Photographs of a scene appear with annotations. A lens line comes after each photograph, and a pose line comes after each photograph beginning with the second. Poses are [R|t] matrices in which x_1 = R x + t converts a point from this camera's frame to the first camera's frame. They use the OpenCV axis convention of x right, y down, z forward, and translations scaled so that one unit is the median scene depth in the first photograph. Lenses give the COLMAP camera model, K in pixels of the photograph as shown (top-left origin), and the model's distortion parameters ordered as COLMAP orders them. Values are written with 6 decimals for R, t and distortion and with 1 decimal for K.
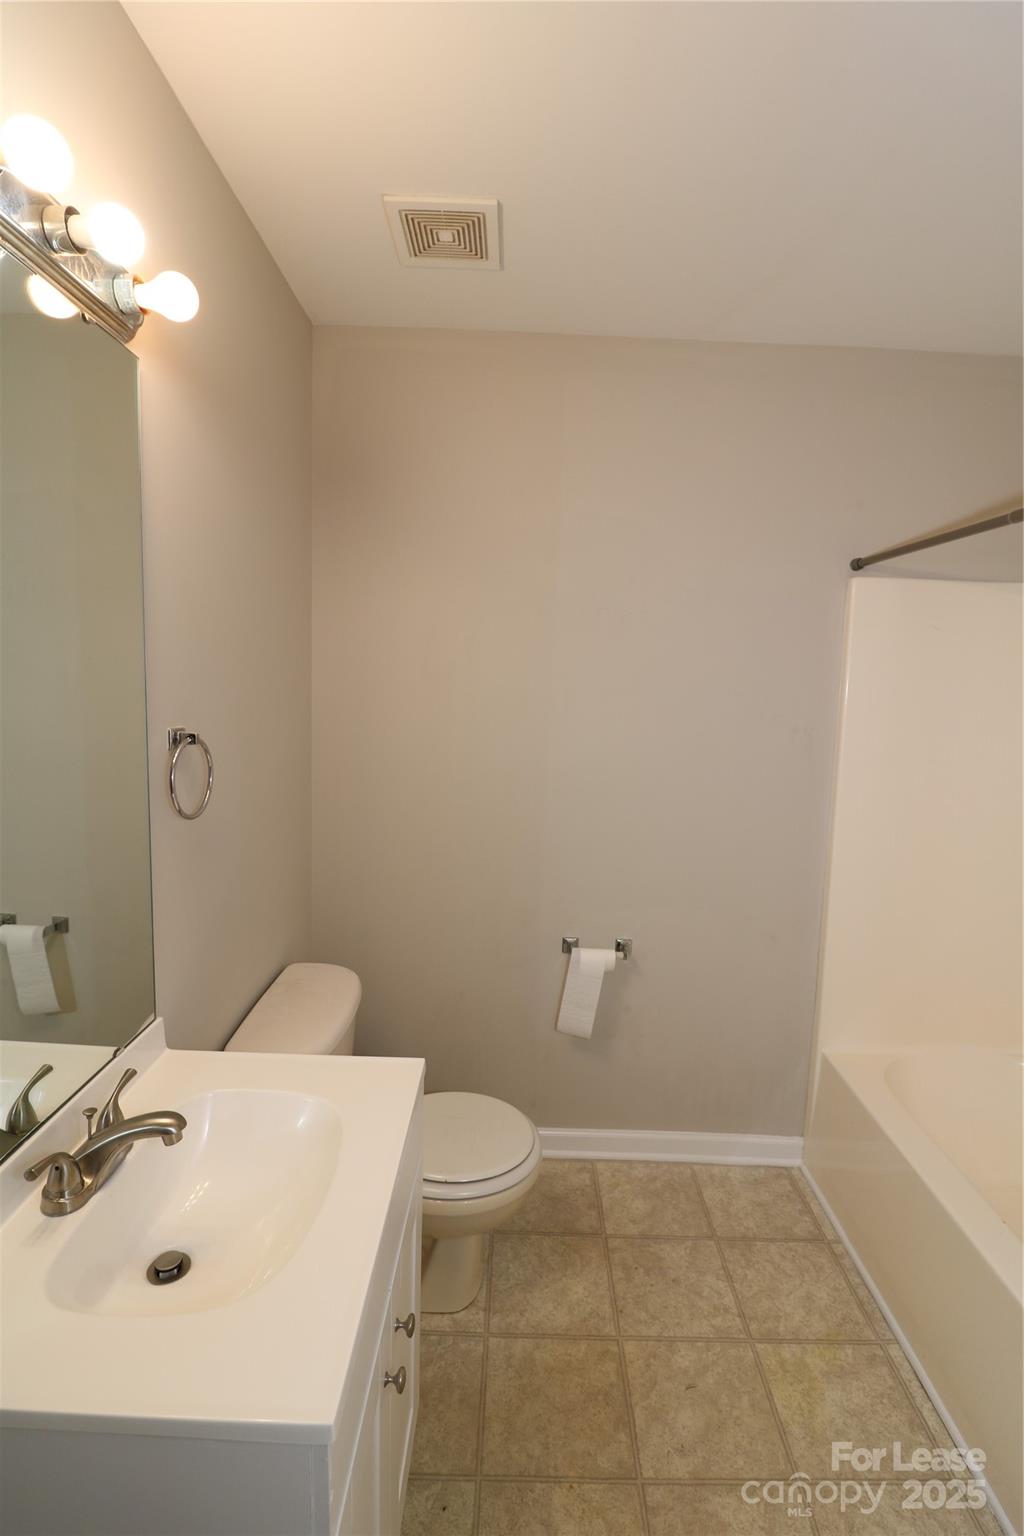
lens RADIAL K [[701.5, 0, 512.0], [0, 701.5, 768.0], [0, 0, 1]] dist [-0.002999, -0.010144]
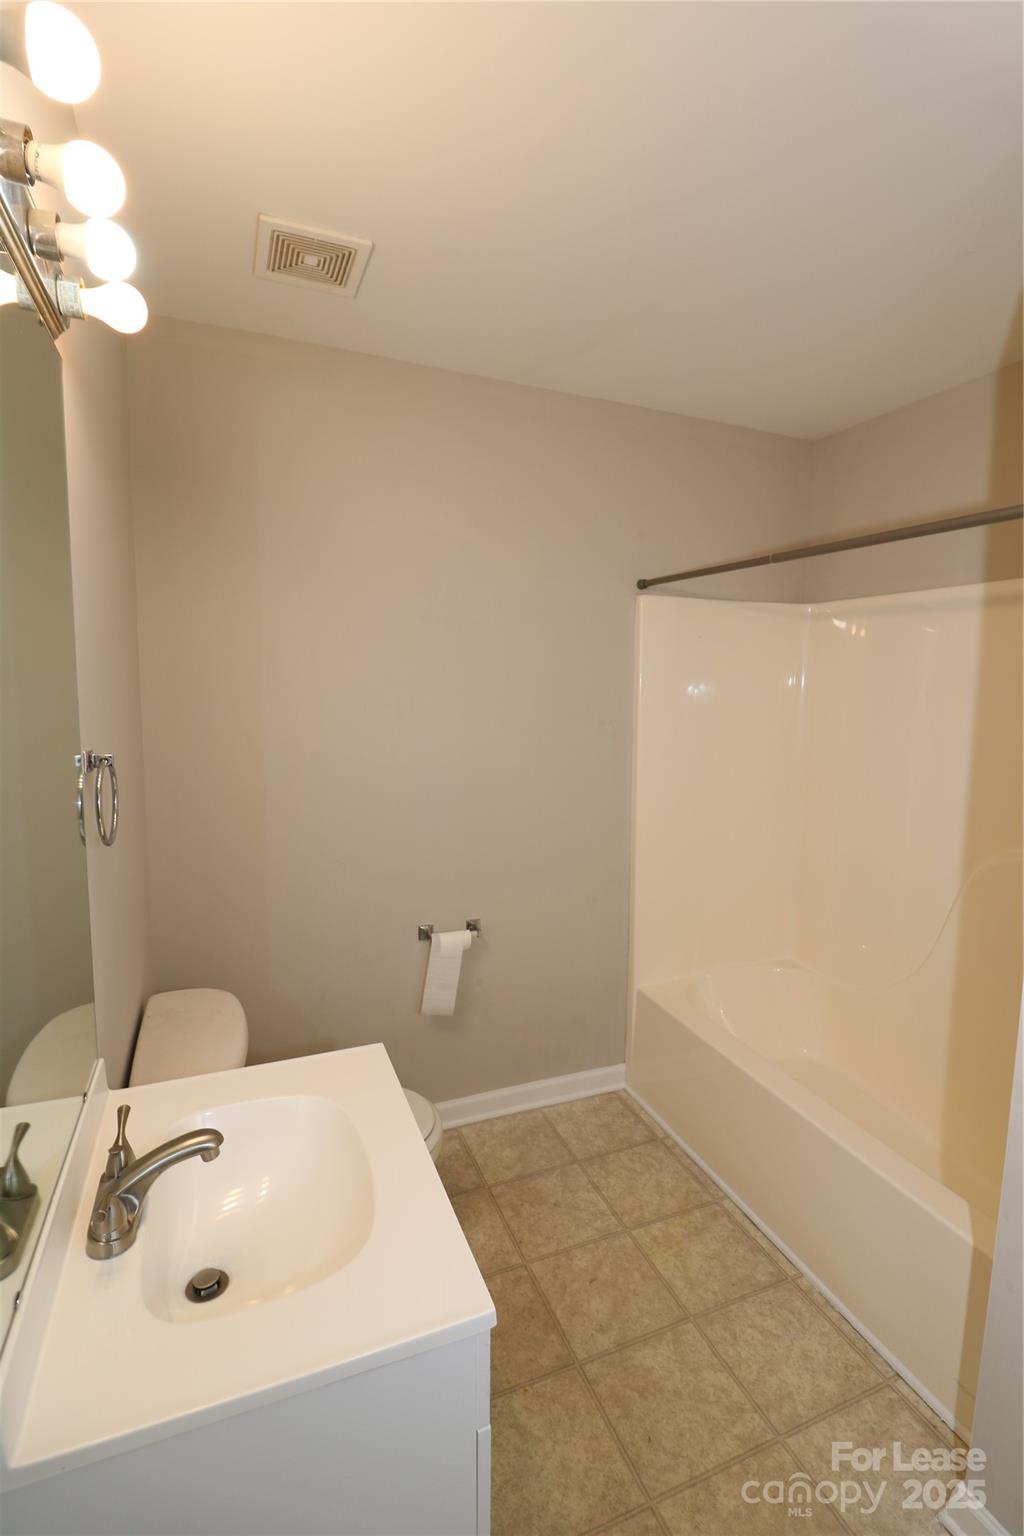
lens RADIAL K [[701.5, 0, 512.0], [0, 701.5, 768.0], [0, 0, 1]] dist [-0.002999, -0.010144]
pose [[0.927010, -0.068460, 0.368736, -0.213213], [0.067274, 0.997605, 0.016090, -0.006971], [-0.368954, 0.009891, 0.929395, -0.054322]]
